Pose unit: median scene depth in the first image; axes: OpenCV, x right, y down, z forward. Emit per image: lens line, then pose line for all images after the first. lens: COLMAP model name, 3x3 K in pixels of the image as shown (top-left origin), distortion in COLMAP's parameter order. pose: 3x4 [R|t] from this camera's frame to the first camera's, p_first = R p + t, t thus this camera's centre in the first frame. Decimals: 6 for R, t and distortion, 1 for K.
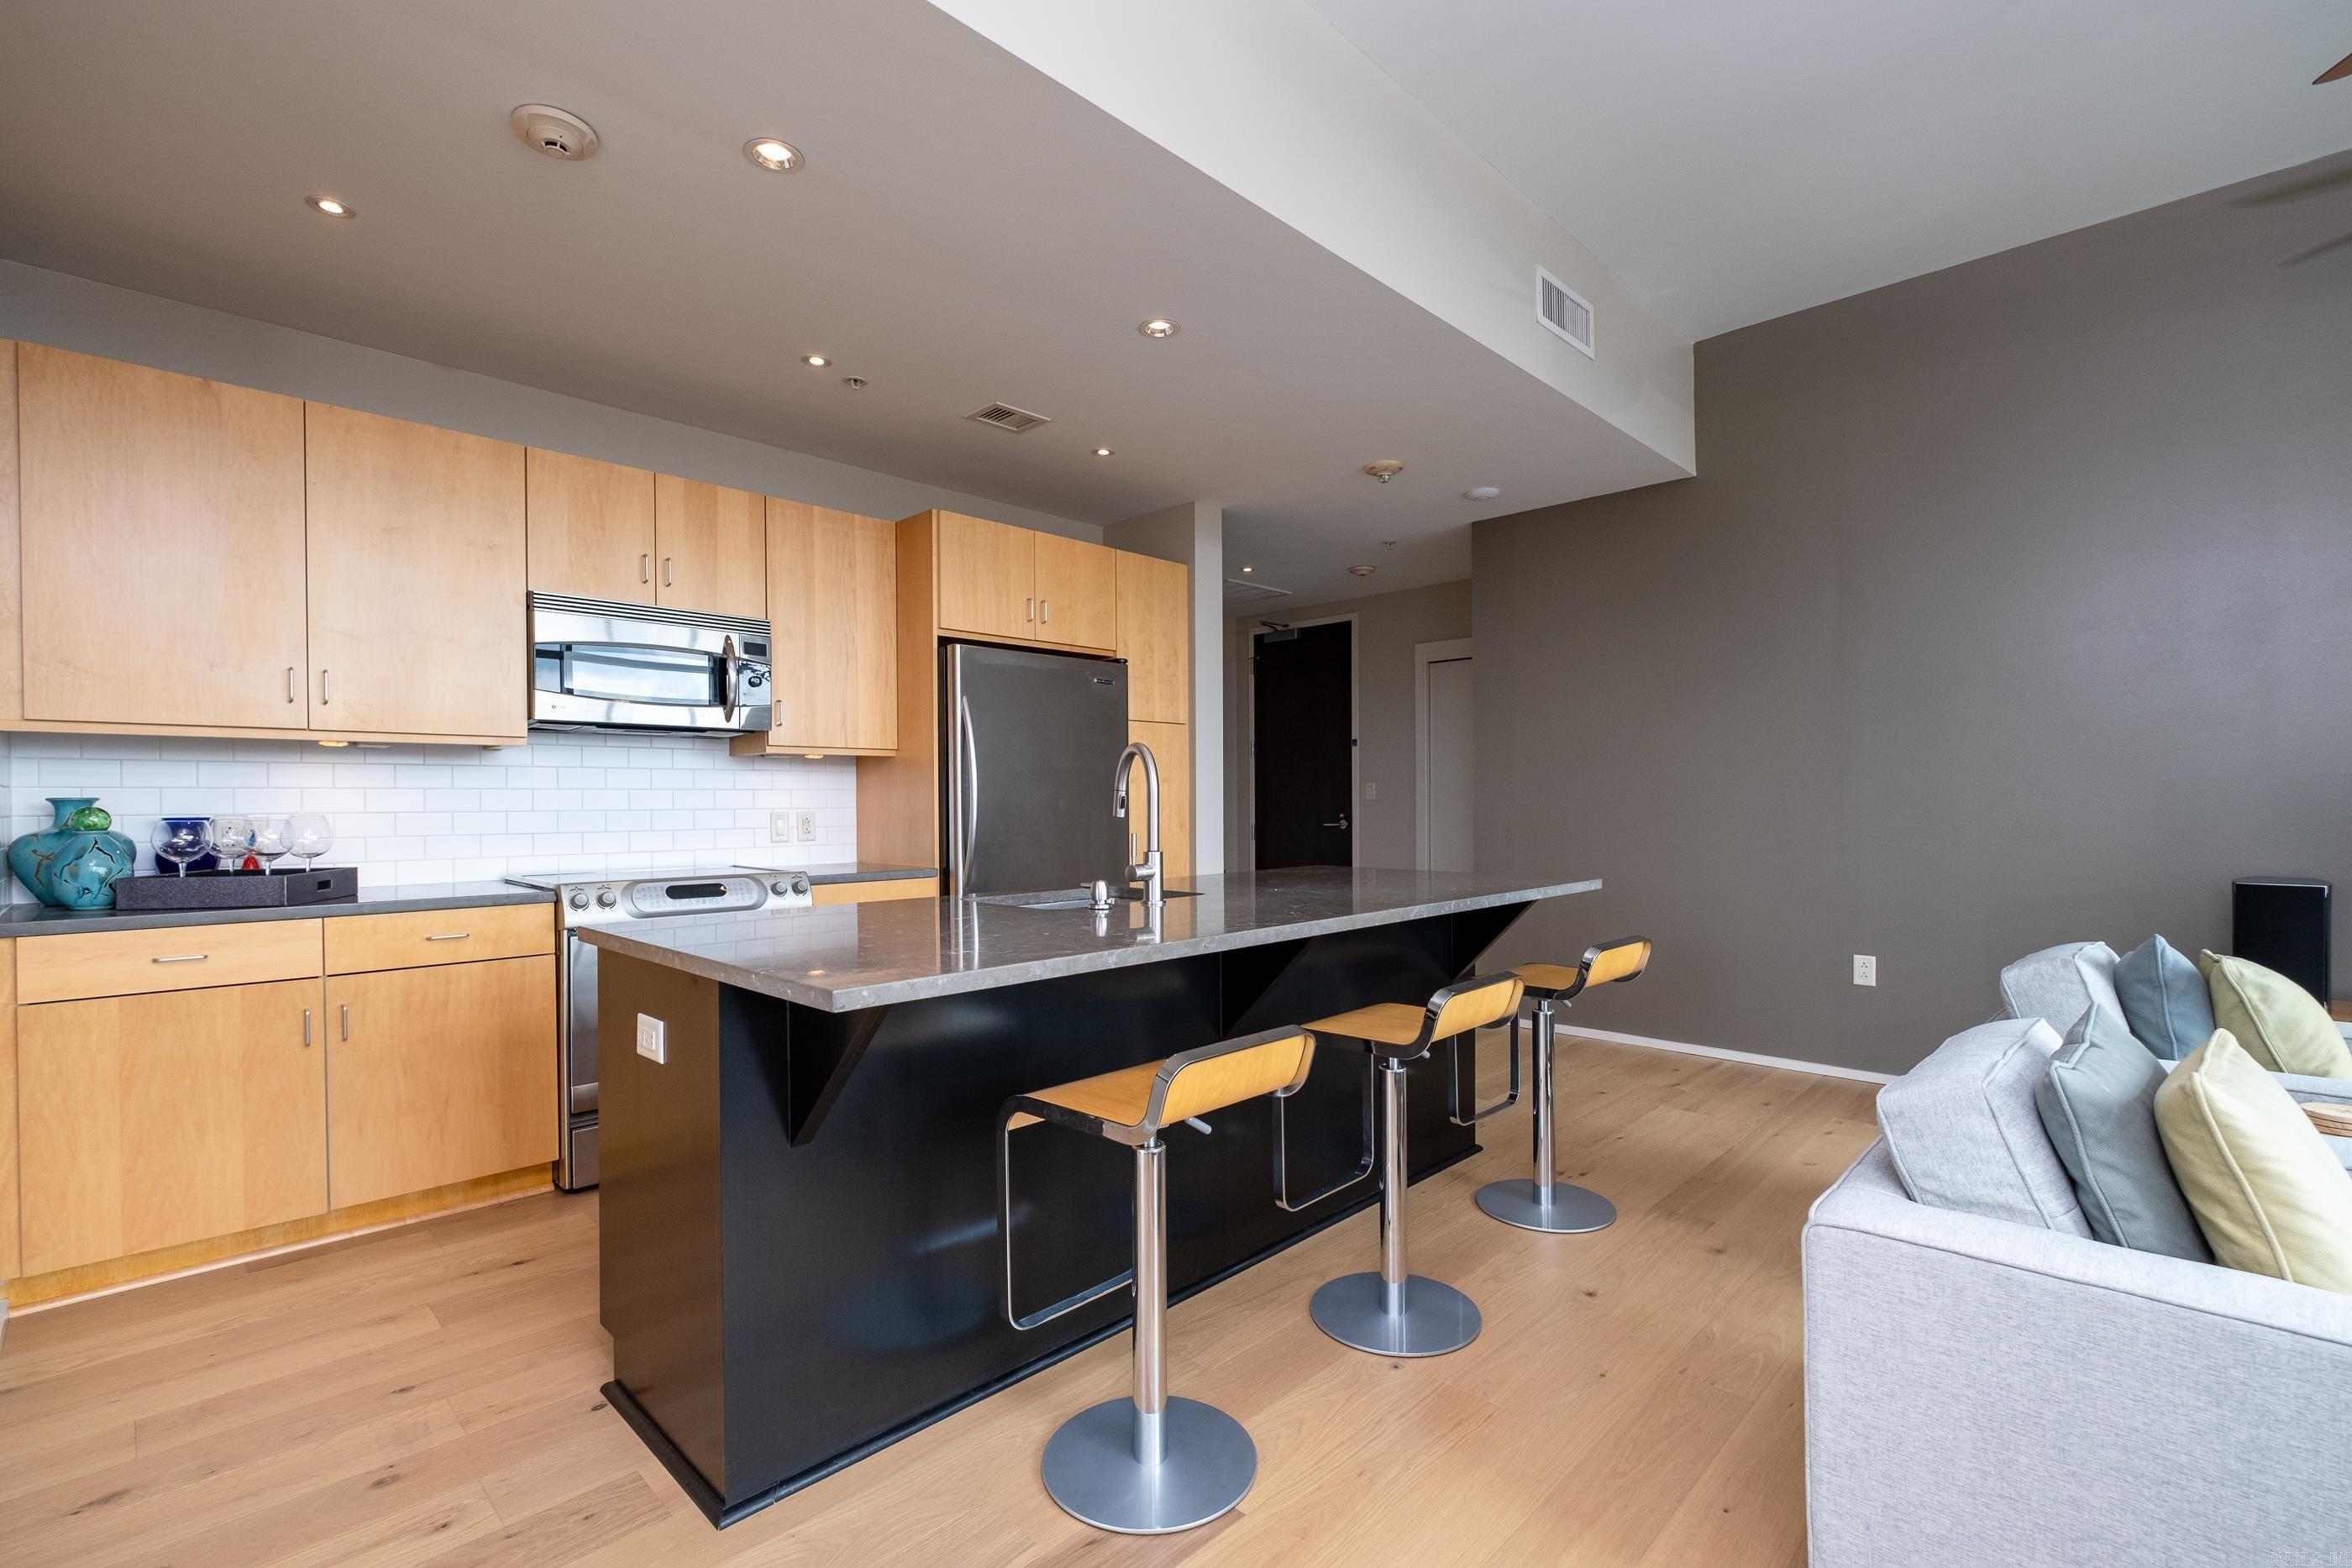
lens RADIAL K [[1045.3, 0, 1187.7], [0, 1045.3, 805.2], [0, 0, 1]] dist [0.003614, -0.003053]
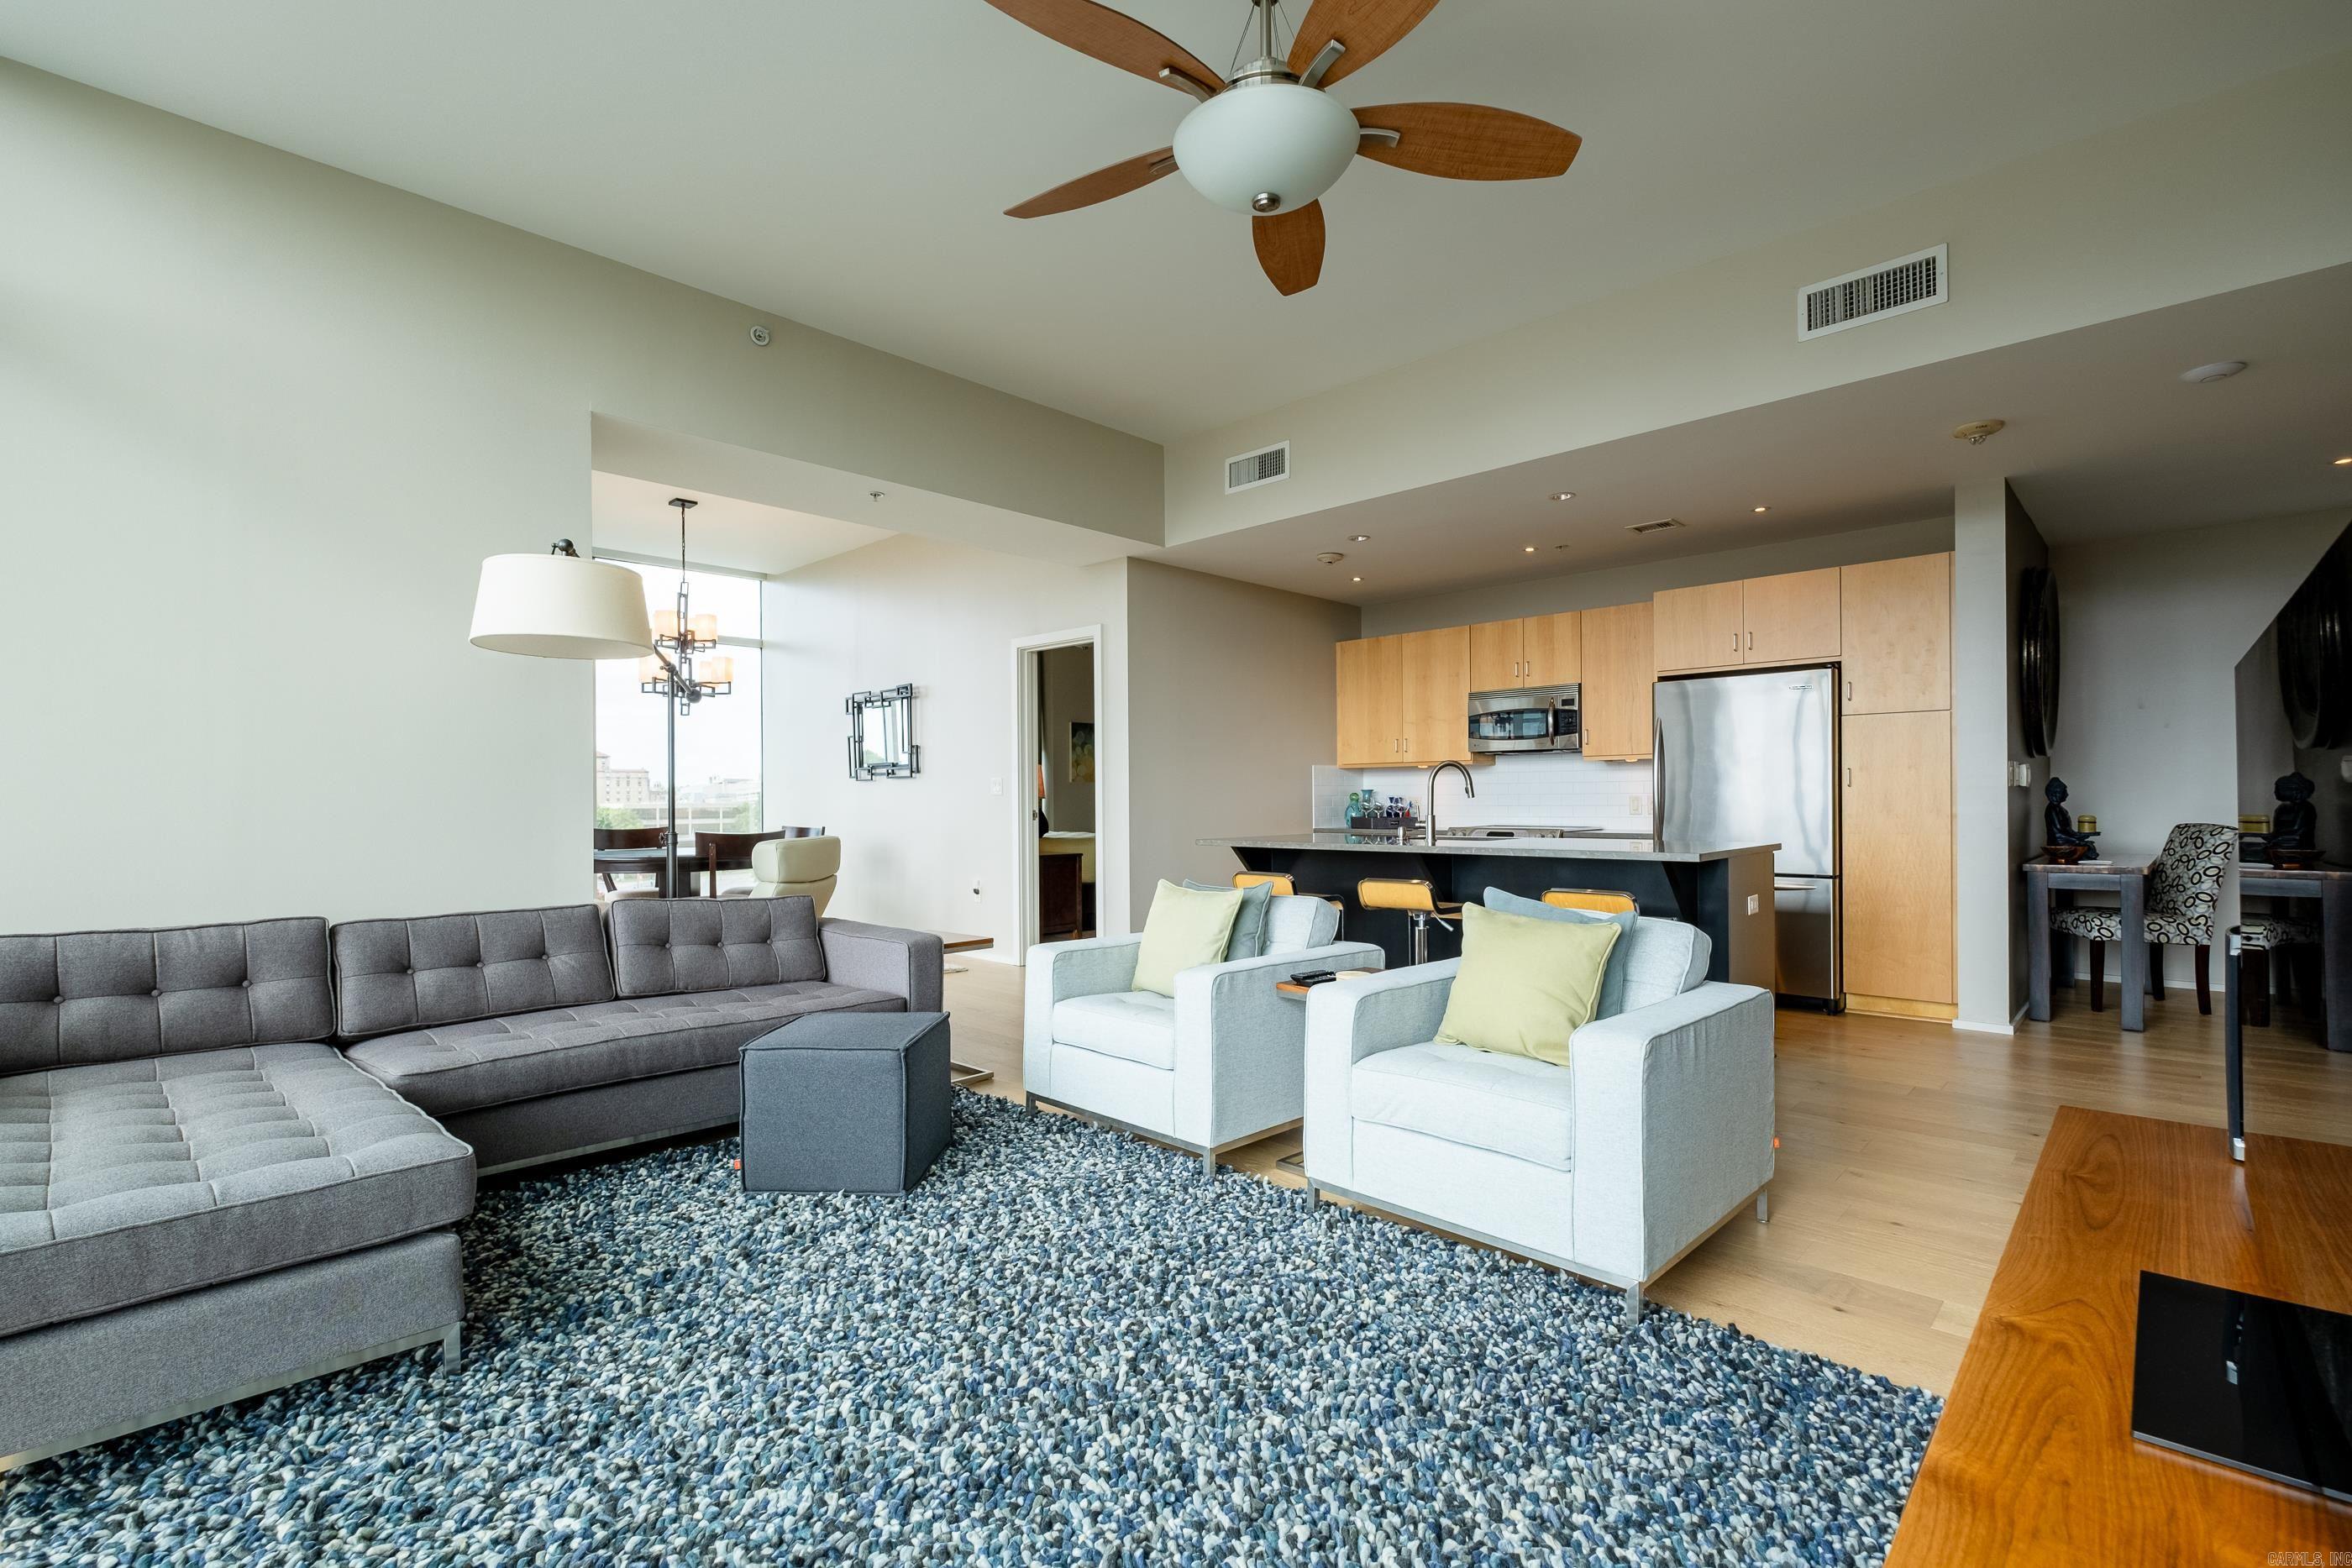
lens RADIAL K [[1045.3, 0, 1190.8], [0, 1045.3, 806.9], [0, 0, 1]] dist [0.003614, -0.003053]
pose [[0.023171, 0.015111, -0.999617, 1.573795], [0.005094, 0.999871, 0.015233, -0.004933], [0.999719, -0.005445, 0.023091, 0.391573]]
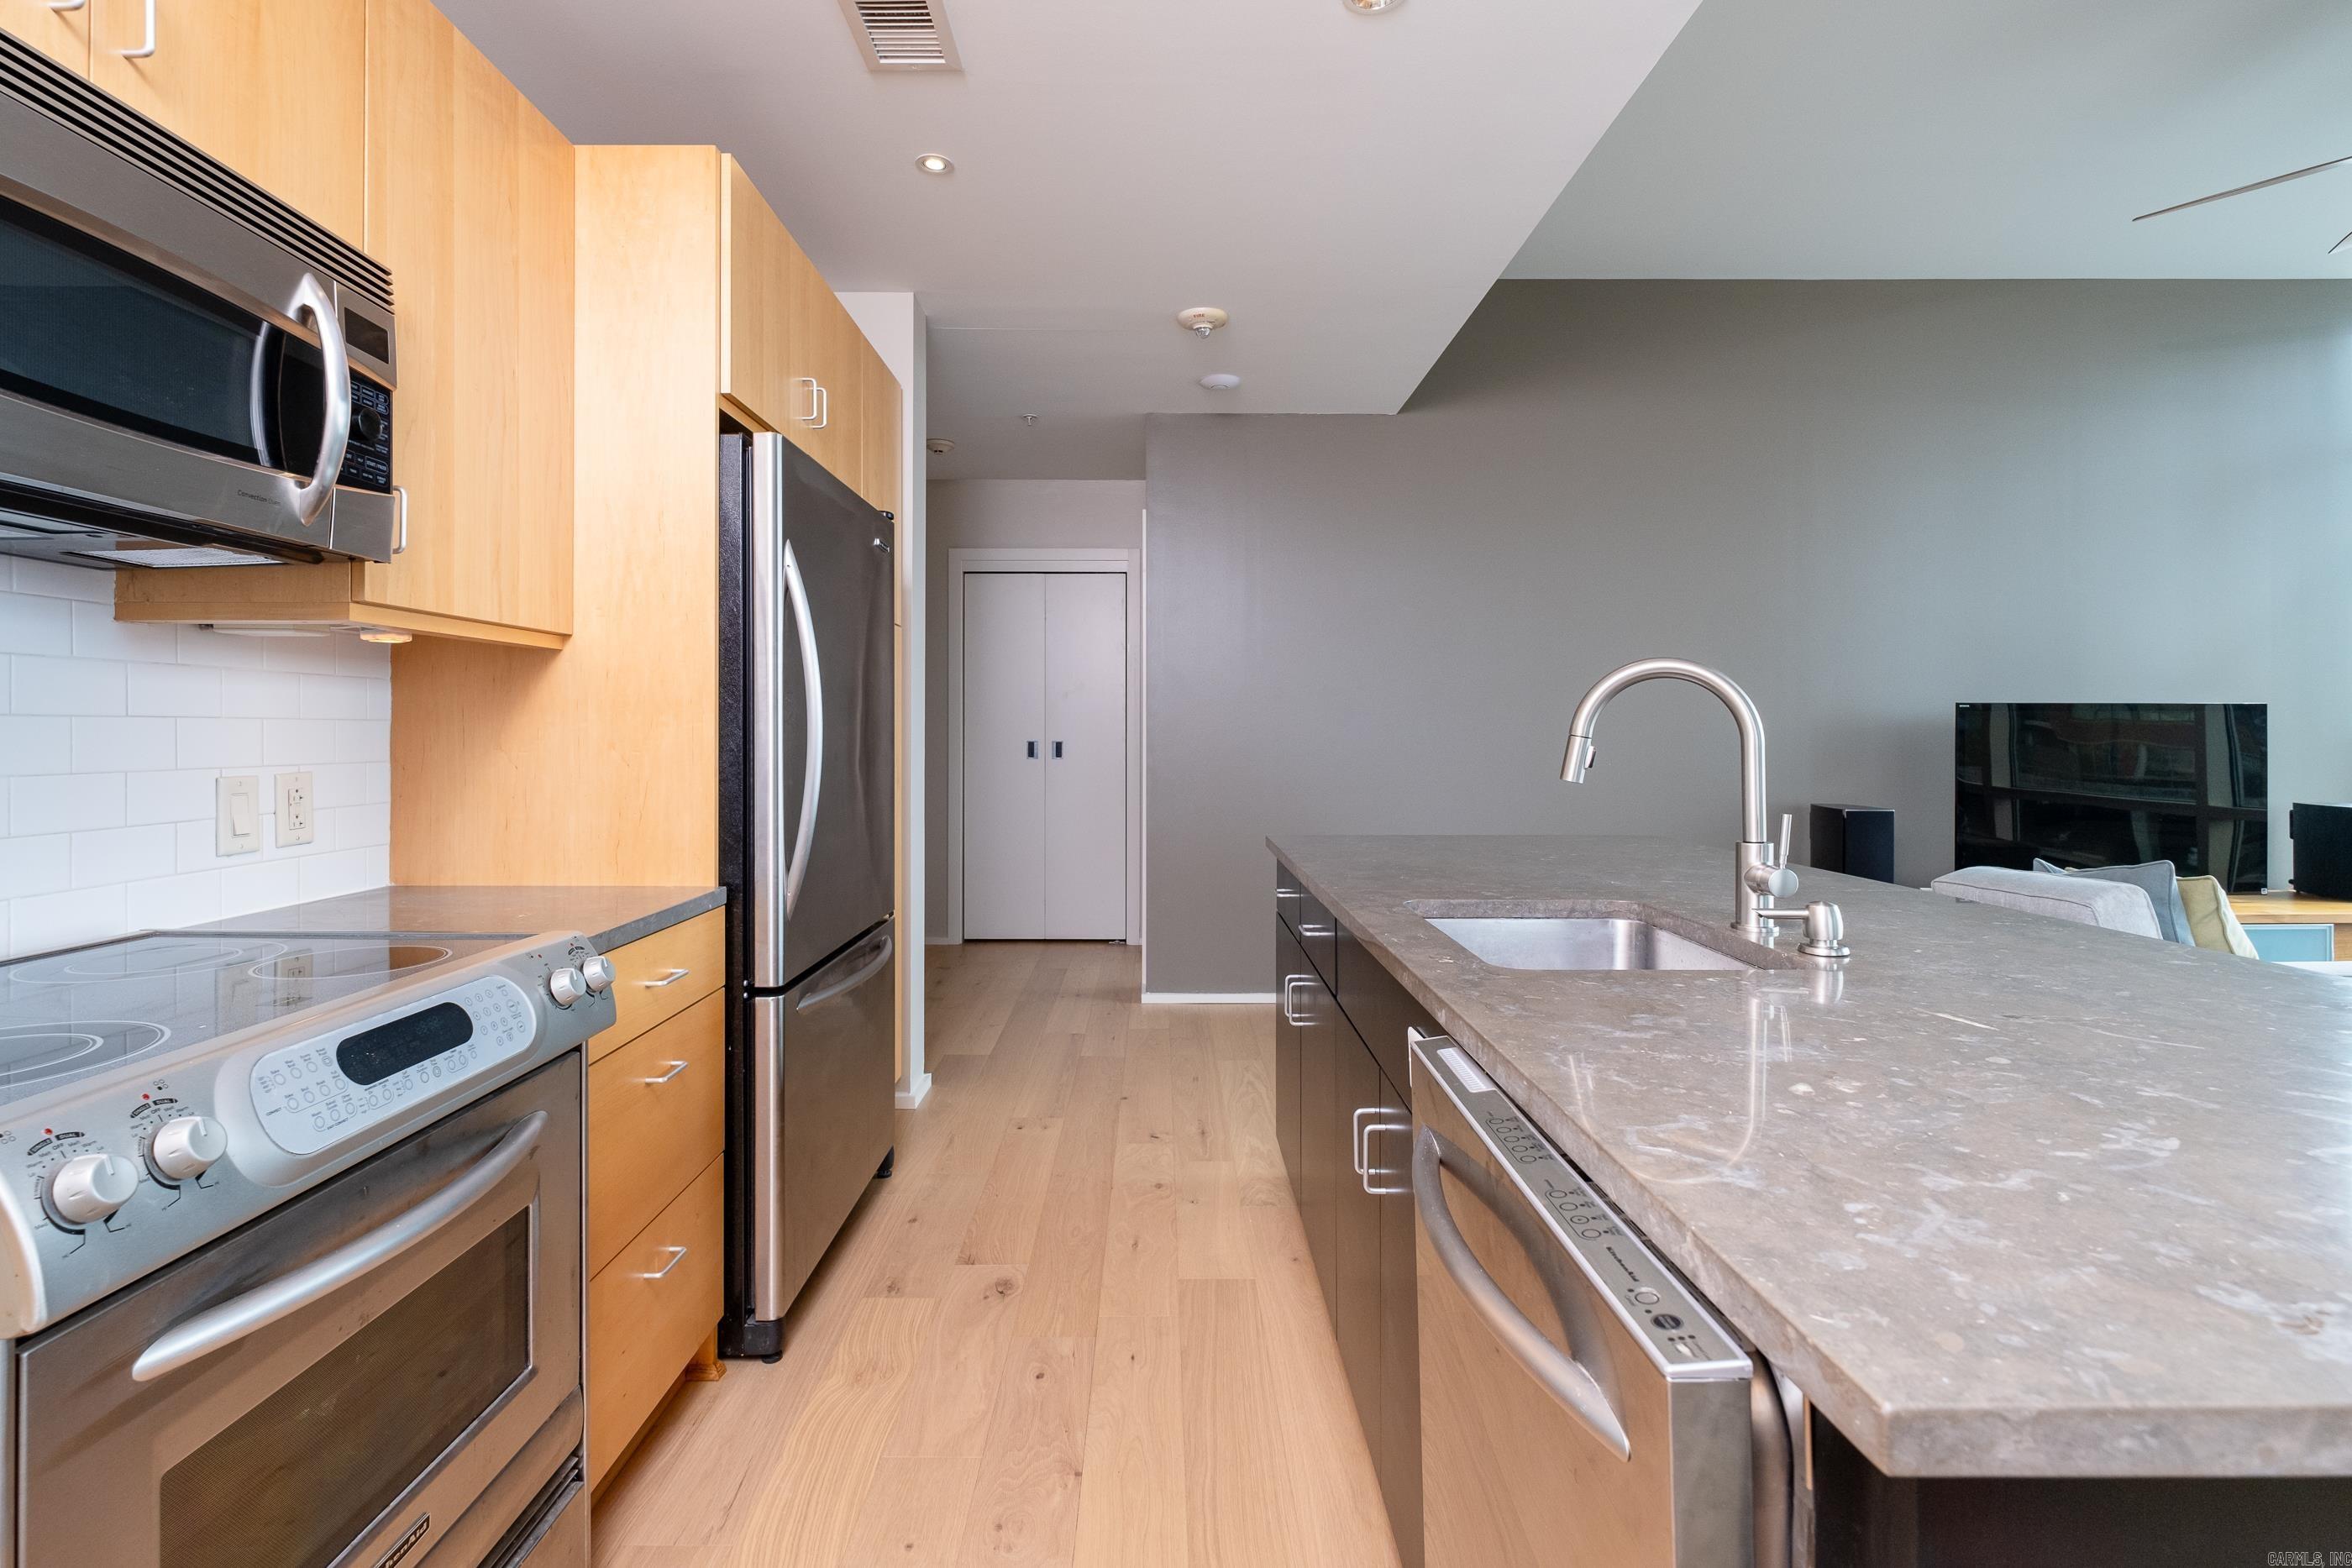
lens RADIAL K [[1076.8, 0, 1161.1], [0, 1076.8, 722.2], [0, 0, 1]] dist [-0.001548, -0.001151]
pose [[0.719780, 0.013952, 0.694062, -0.564632], [-0.003820, 0.999862, -0.016137, -0.010701], [-0.694192, 0.008964, 0.719734, 0.640549]]
